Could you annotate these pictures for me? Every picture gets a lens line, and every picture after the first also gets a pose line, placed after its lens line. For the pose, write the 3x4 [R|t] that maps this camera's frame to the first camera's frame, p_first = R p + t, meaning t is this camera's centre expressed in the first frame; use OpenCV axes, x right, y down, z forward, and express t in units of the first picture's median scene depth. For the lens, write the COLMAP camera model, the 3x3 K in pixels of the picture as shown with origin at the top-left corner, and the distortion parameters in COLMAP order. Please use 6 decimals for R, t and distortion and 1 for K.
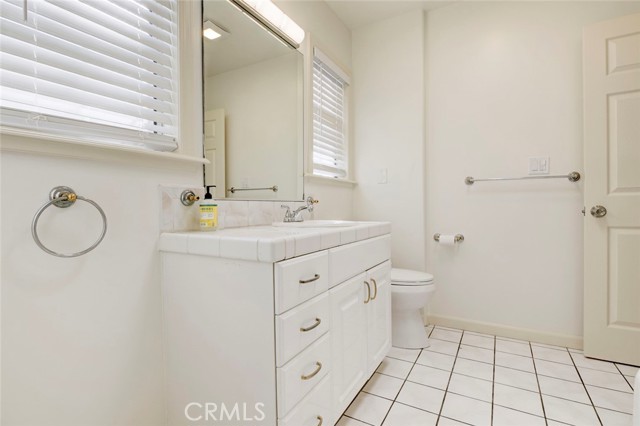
lens RADIAL K [[302.4, 0, 323.4], [0, 302.4, 215.0], [0, 0, 1]] dist [-0.000062, -0.000586]
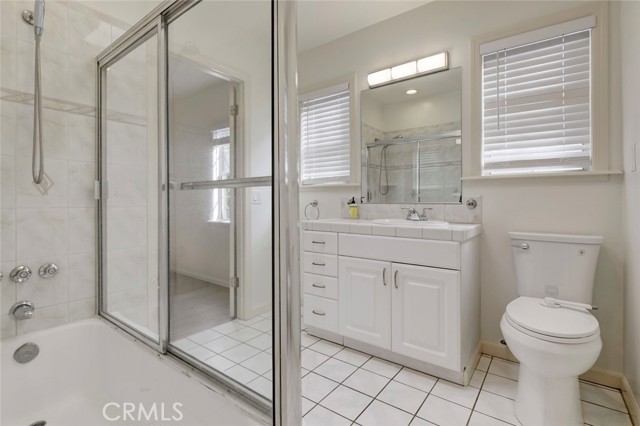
lens RADIAL K [[308.8, 0, 322.0], [0, 308.8, 207.0], [0, 0, 1]] dist [-0.011839, -0.001471]
pose [[-0.120254, 0.026809, -0.992381, 0.618880], [-0.026897, 0.999180, 0.030252, -0.031112], [0.992379, 0.030330, -0.119434, 0.376543]]
